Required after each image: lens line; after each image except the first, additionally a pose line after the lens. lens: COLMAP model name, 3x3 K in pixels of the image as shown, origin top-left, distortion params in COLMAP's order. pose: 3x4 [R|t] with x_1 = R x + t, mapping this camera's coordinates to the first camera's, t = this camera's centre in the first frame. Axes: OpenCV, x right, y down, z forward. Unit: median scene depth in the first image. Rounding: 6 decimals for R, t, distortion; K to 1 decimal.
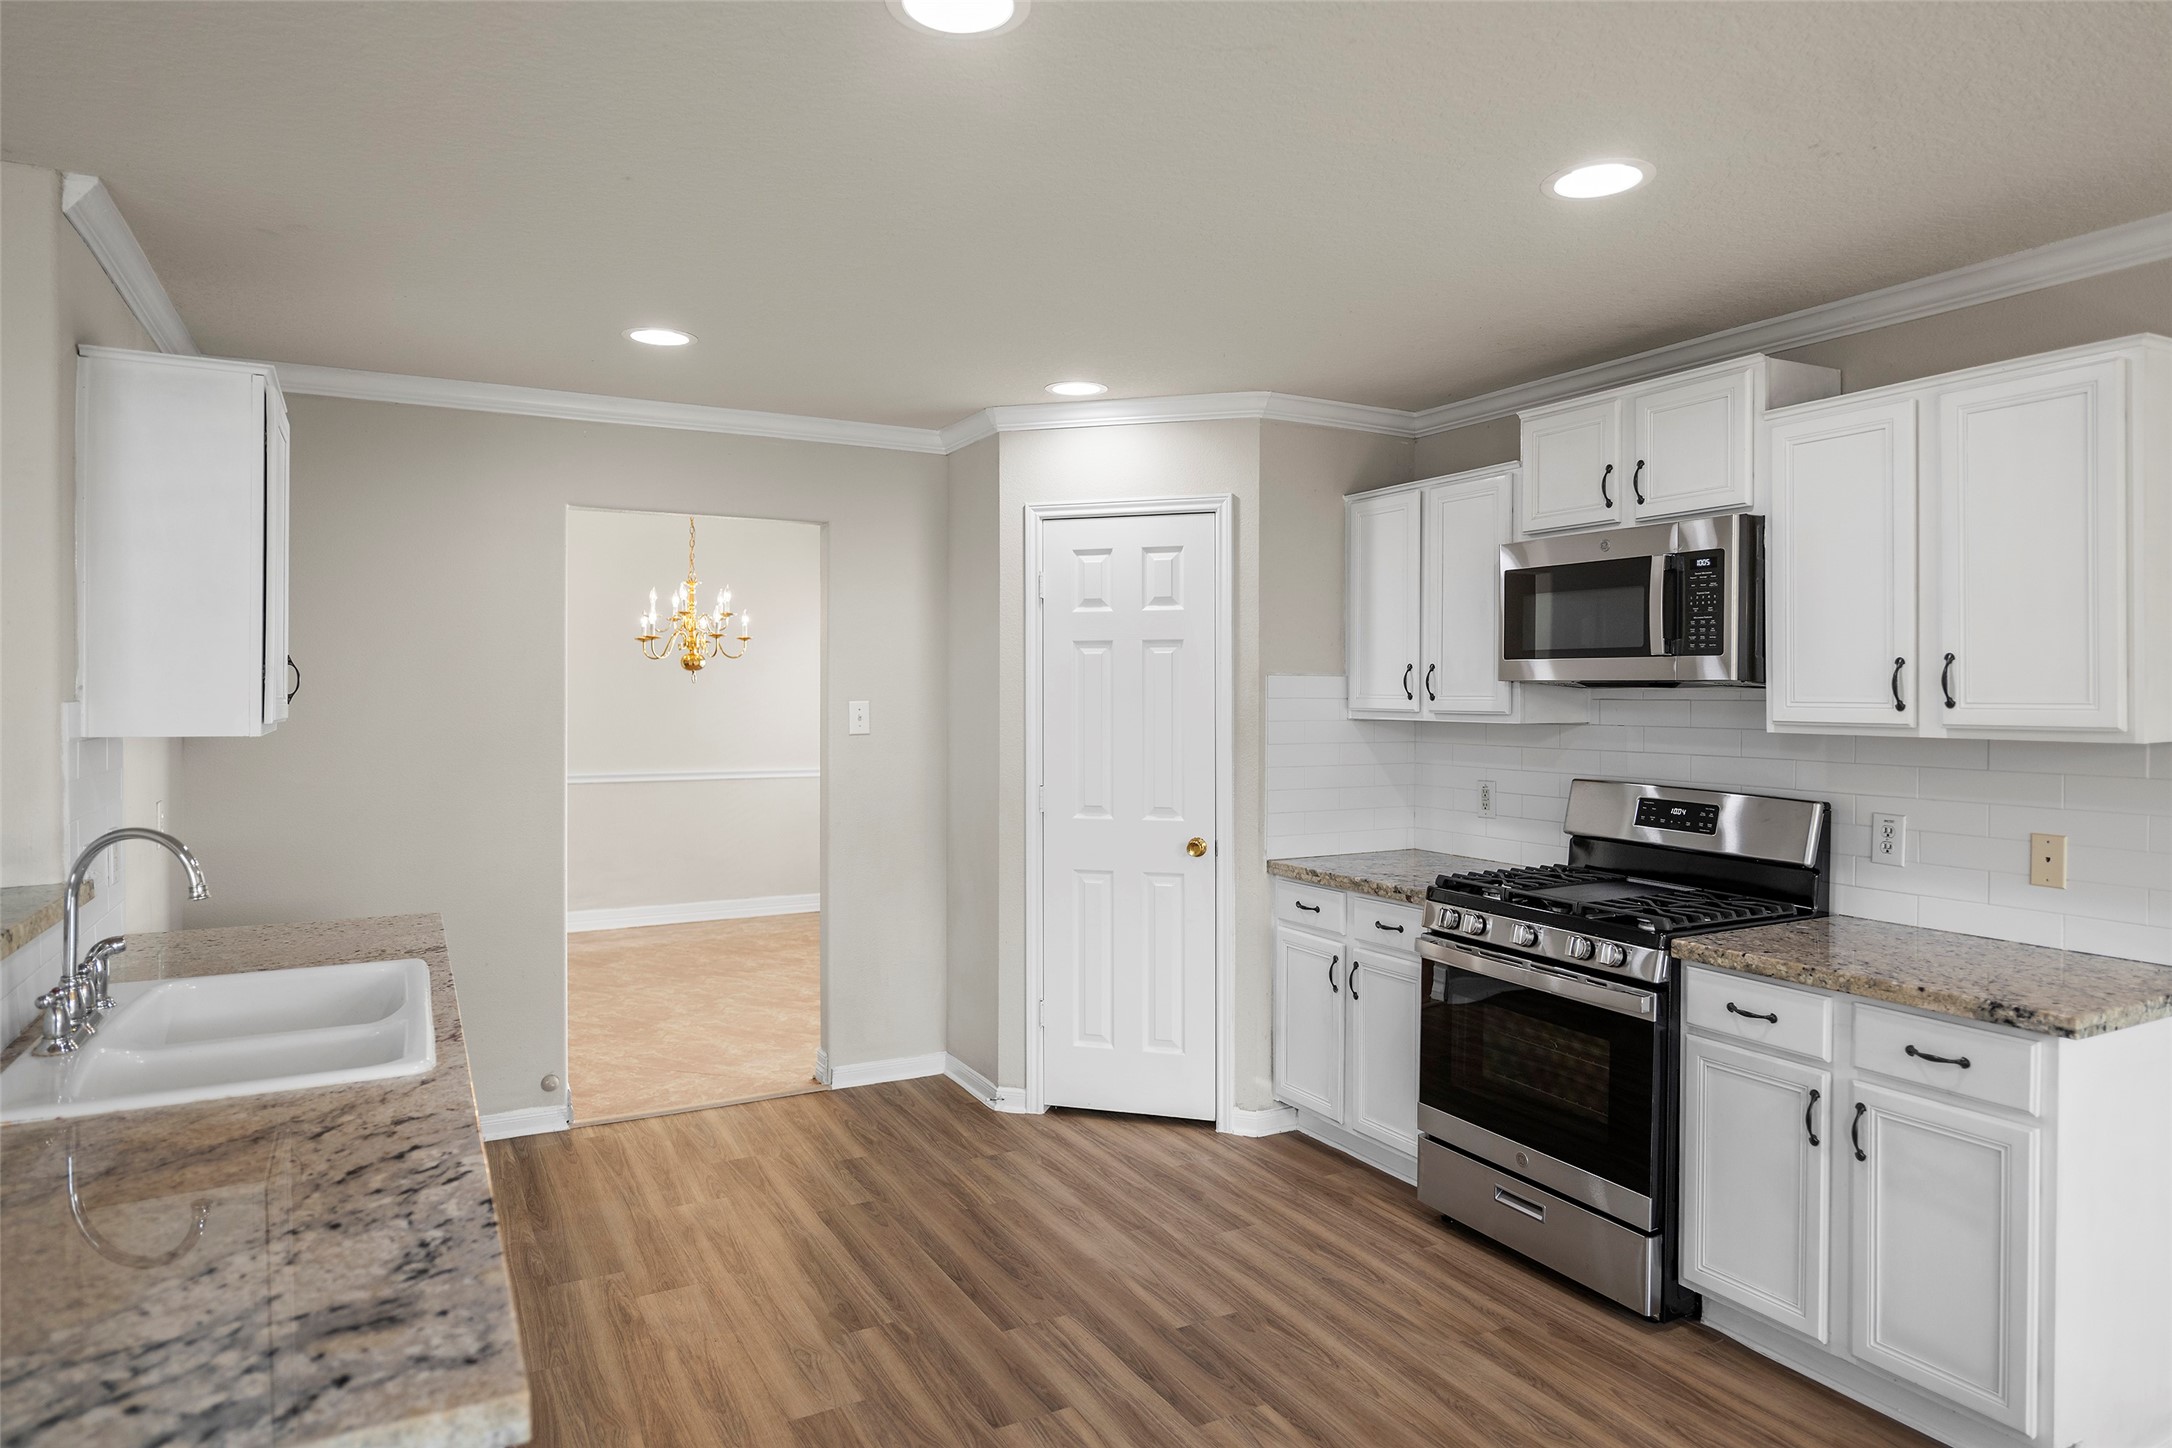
lens RADIAL K [[1289.9, 0, 1084.2], [0, 1289.9, 705.2], [0, 0, 1]] dist [0.001982, 0.001061]
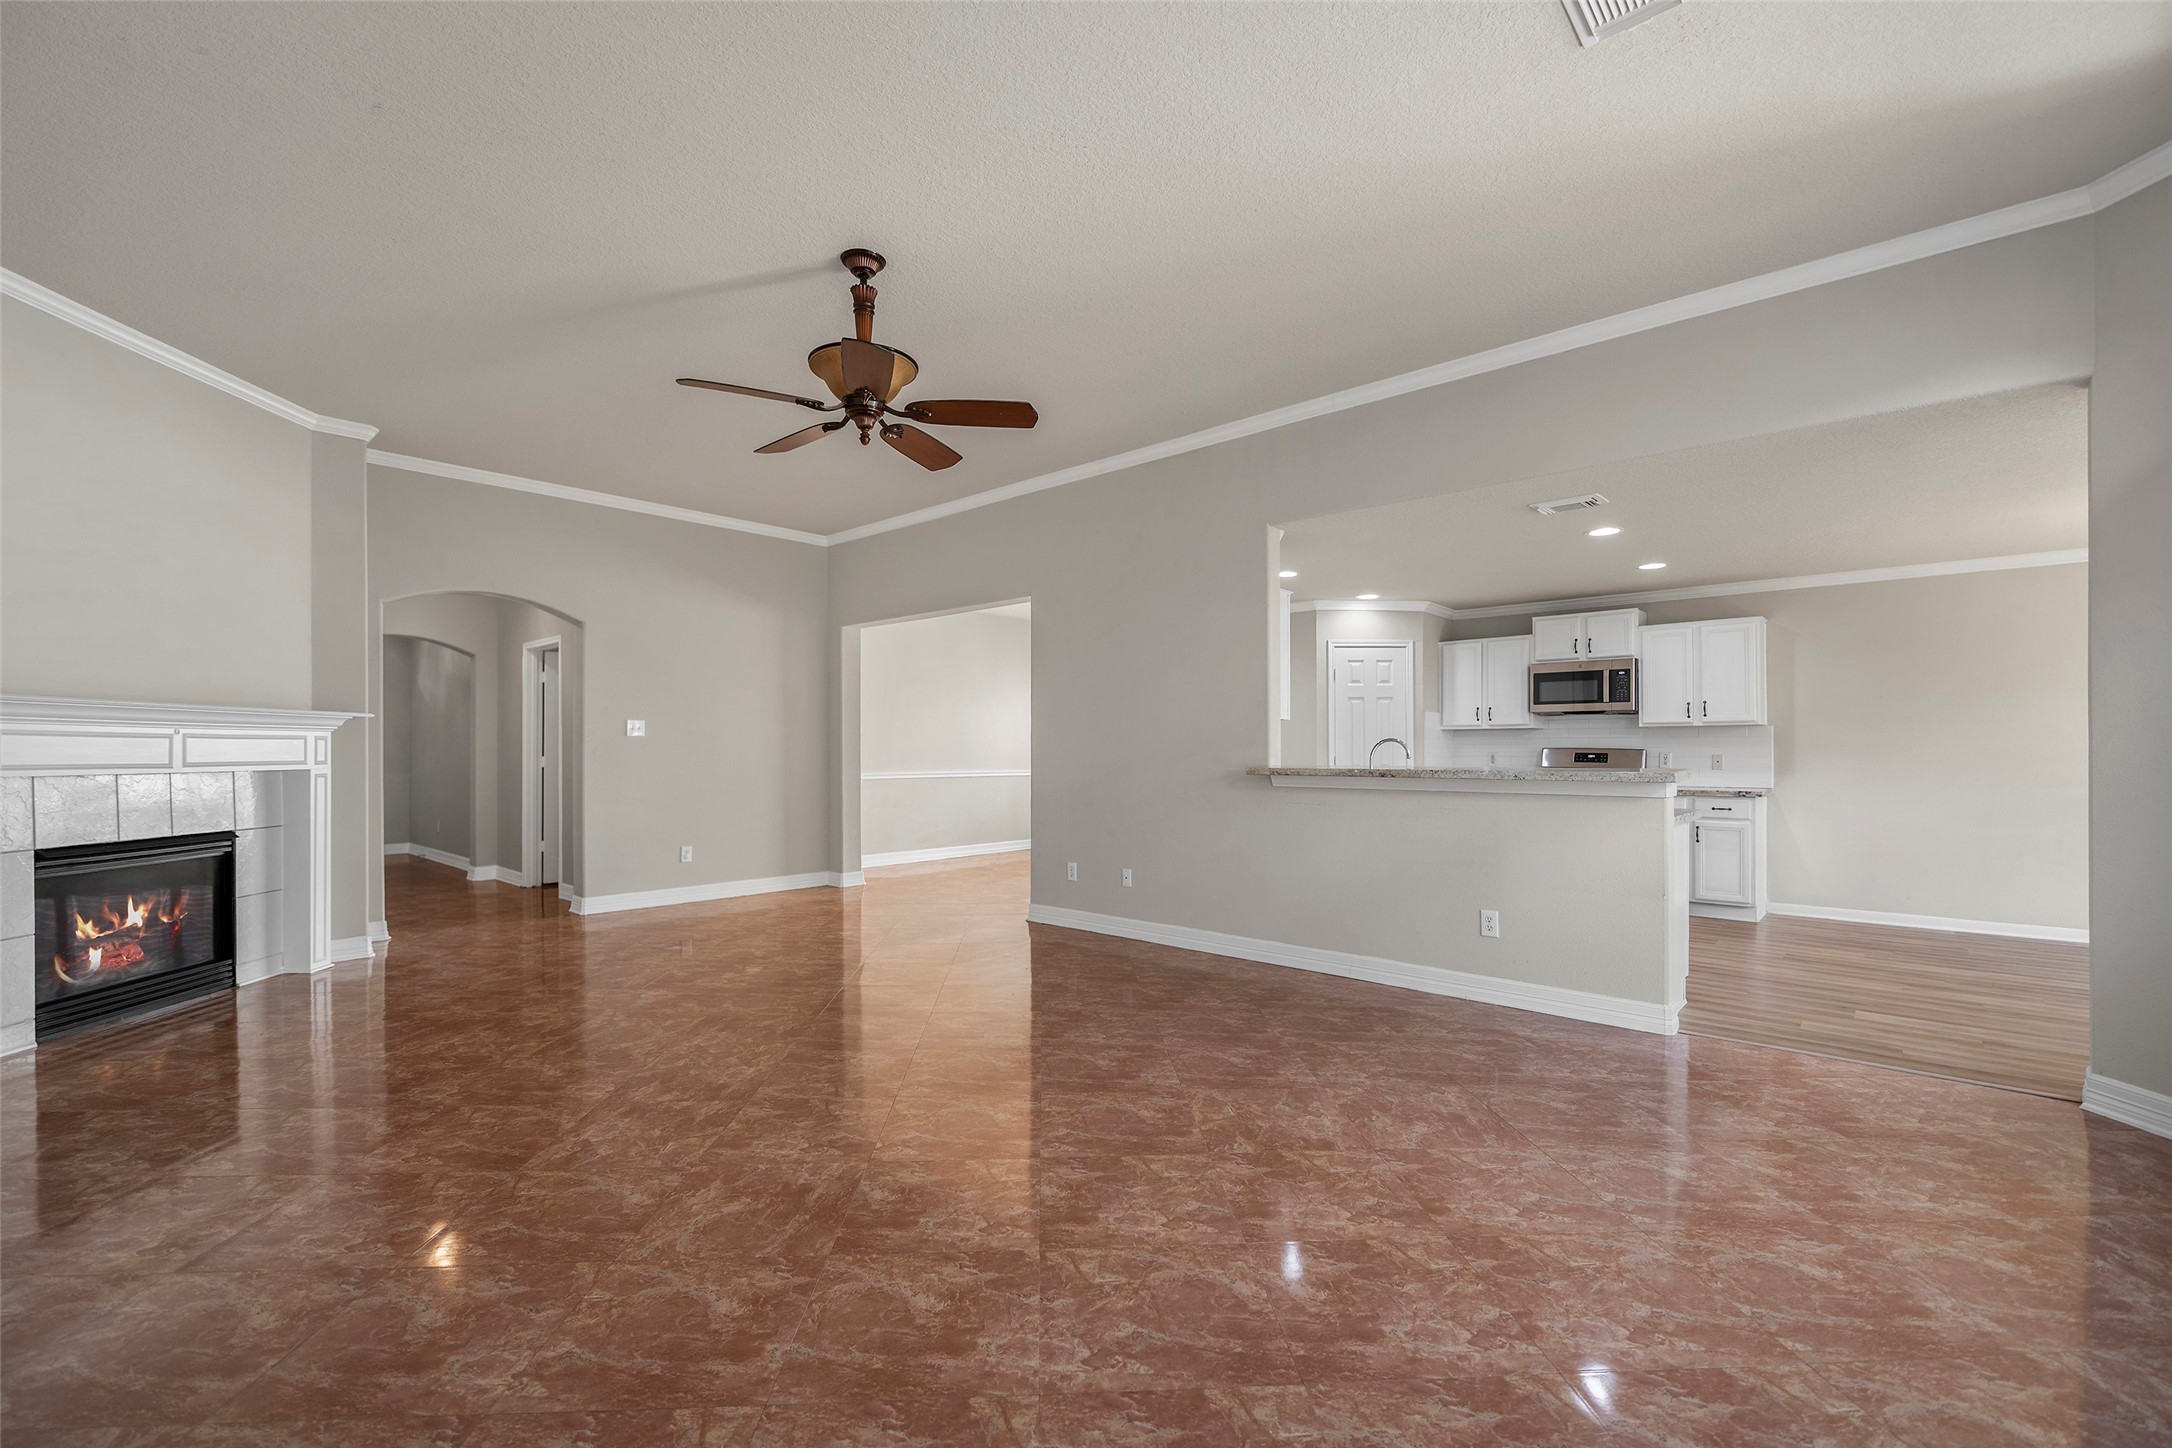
lens RADIAL K [[926.4, 0, 1082.6], [0, 926.4, 756.5], [0, 0, 1]] dist [0.005137, 0.000873]
pose [[0.936769, -0.001631, 0.349946, -1.436977], [0.004349, 0.999966, -0.006980, 0.096476], [-0.349923, 0.008060, 0.936744, -0.616119]]
